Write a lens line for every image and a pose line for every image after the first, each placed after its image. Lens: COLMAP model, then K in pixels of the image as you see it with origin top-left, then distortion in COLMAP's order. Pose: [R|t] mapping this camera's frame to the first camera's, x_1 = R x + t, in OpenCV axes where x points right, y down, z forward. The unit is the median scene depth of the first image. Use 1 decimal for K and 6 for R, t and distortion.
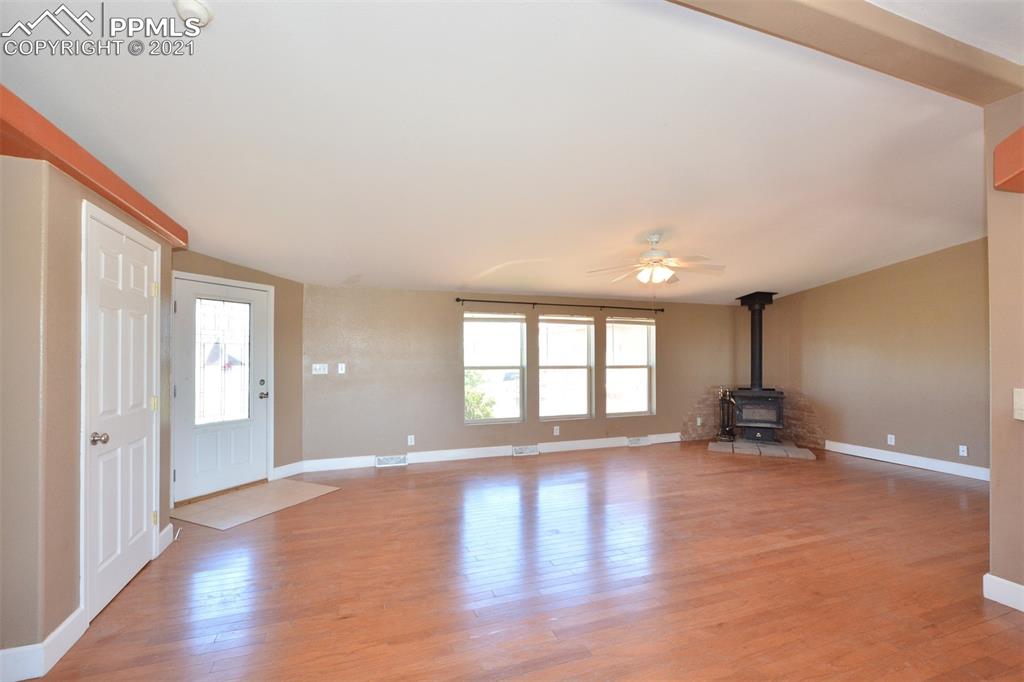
lens RADIAL K [[447.8, 0, 508.7], [0, 447.8, 352.8], [0, 0, 1]] dist [0.004031, -0.006393]
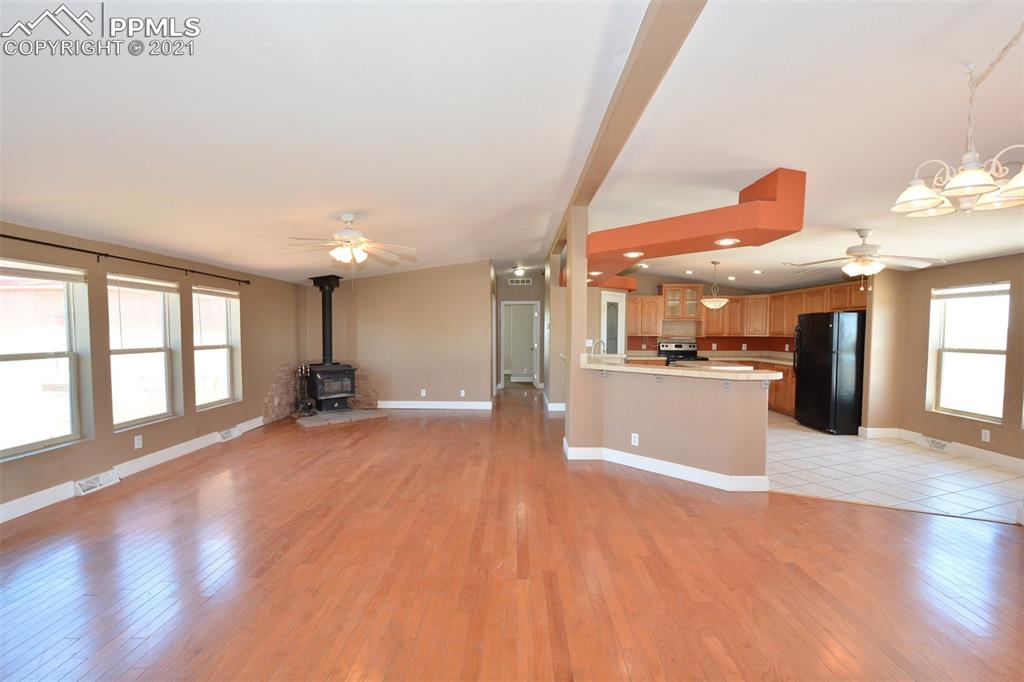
lens RADIAL K [[447.8, 0, 508.7], [0, 447.8, 352.8], [0, 0, 1]] dist [0.004031, -0.006393]
pose [[0.359502, -0.043007, 0.932153, -0.323366], [-0.013236, 0.998602, 0.051177, -0.008588], [-0.933050, -0.030736, 0.358430, 0.207563]]
